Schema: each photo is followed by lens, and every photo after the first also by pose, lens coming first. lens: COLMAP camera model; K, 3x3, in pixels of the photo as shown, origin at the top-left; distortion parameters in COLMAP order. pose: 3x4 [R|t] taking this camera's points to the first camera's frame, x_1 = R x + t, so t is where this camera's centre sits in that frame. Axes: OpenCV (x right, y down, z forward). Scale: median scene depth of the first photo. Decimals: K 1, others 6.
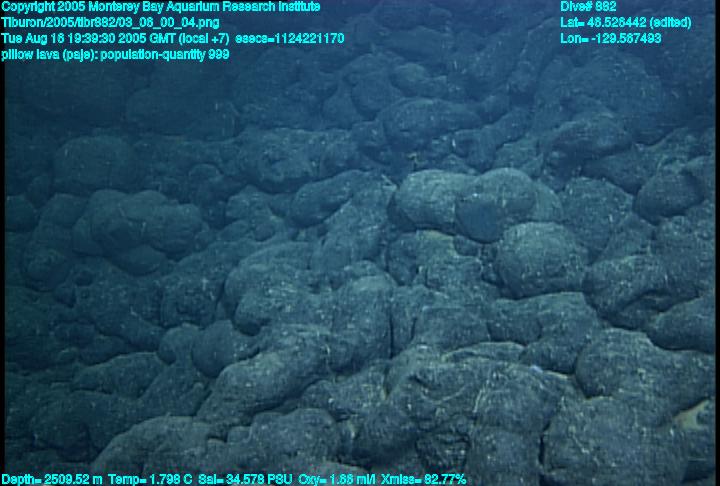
lens RADIAL K [[765.0, 0, 360.0], [0, 765.0, 243.0], [0, 0, 1]] dist [0.138536, 0.015790]
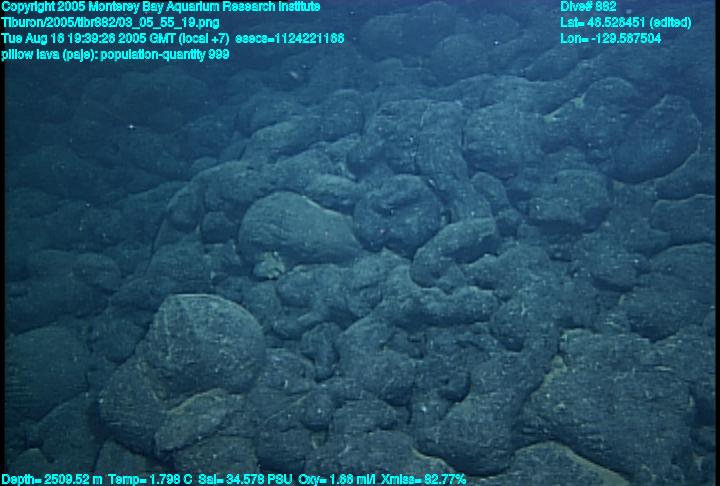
lens RADIAL K [[765.0, 0, 360.0], [0, 765.0, 243.0], [0, 0, 1]] dist [0.138536, 0.015790]
pose [[0.996053, -0.053354, 0.070929, -0.092488], [0.056201, 0.997666, -0.038775, 0.465049], [-0.068694, 0.042608, 0.996727, -0.504913]]
